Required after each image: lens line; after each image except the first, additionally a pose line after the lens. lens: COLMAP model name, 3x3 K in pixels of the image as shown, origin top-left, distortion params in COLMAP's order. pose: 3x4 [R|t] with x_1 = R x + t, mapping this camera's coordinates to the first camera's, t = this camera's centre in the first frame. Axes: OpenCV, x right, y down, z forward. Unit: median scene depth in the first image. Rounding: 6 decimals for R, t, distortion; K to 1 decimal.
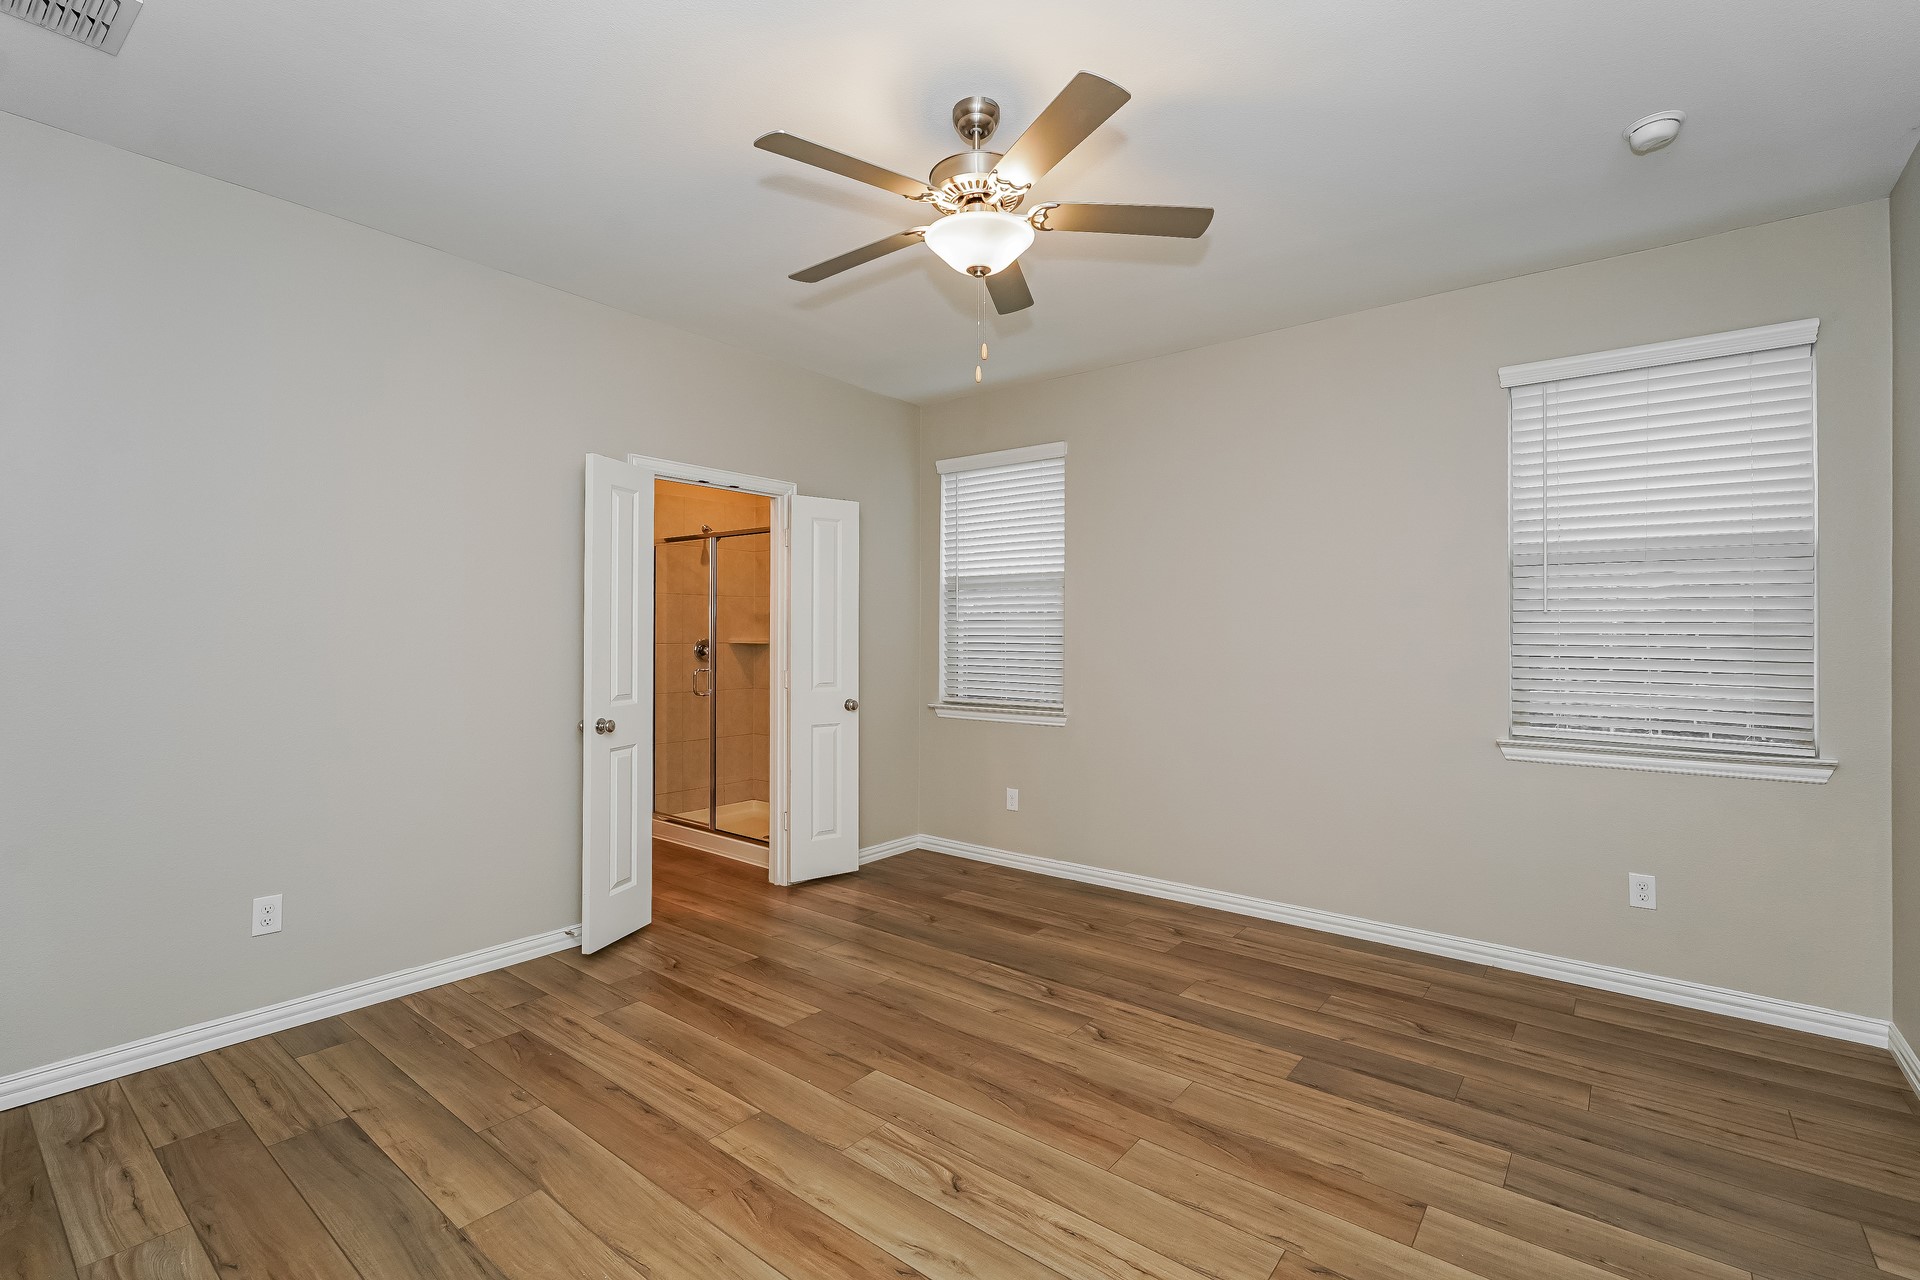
lens RADIAL K [[861.5, 0, 957.4], [0, 861.5, 632.9], [0, 0, 1]] dist [-0.000608, 0.000422]
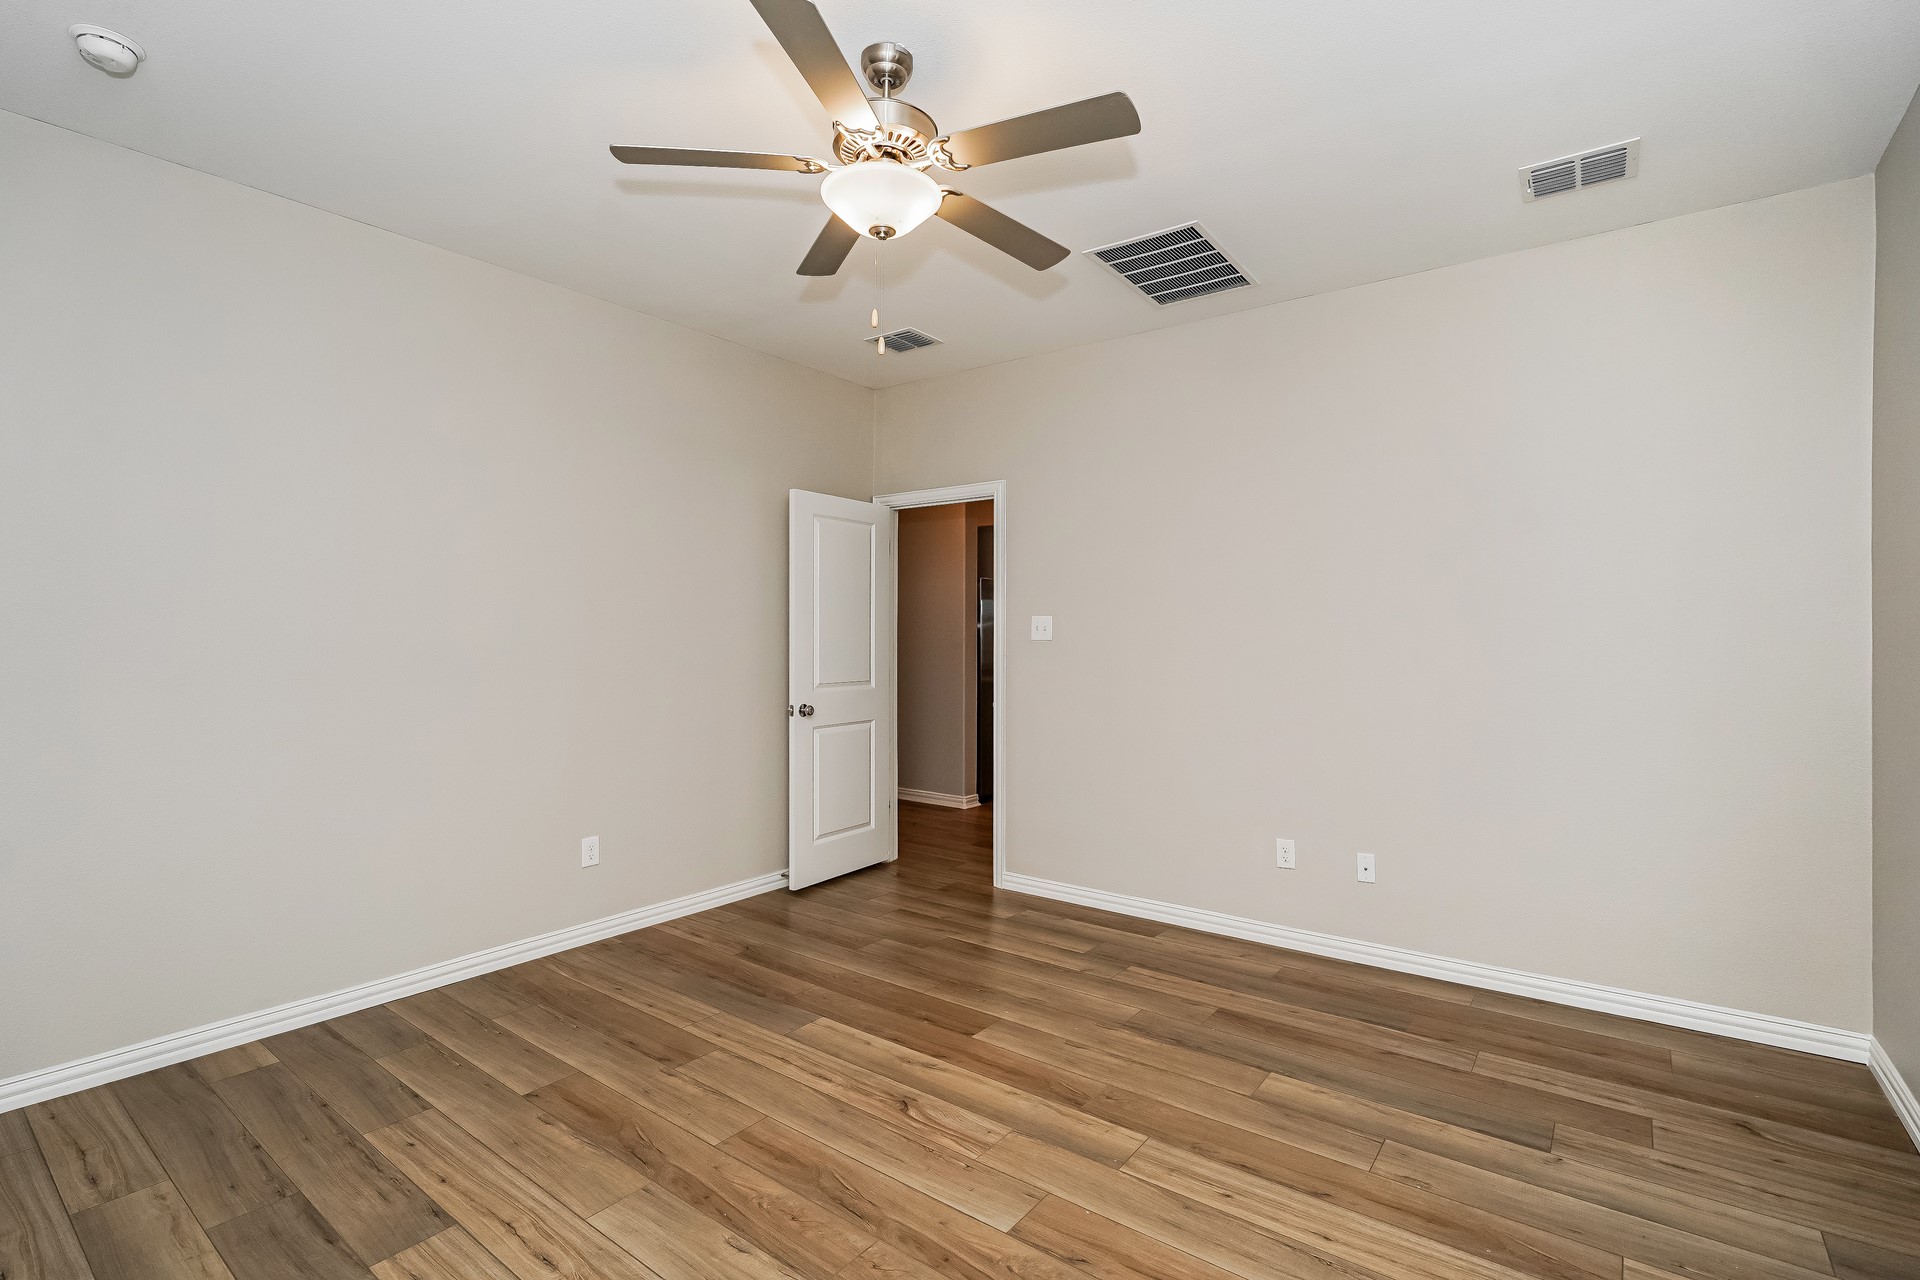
lens RADIAL K [[861.5, 0, 957.4], [0, 861.5, 632.9], [0, 0, 1]] dist [-0.000608, 0.000422]
pose [[-0.999668, -0.006937, -0.024825, -0.035241], [-0.006716, 0.999937, -0.008946, 0.008701], [0.024885, -0.008776, -0.999652, 1.943666]]
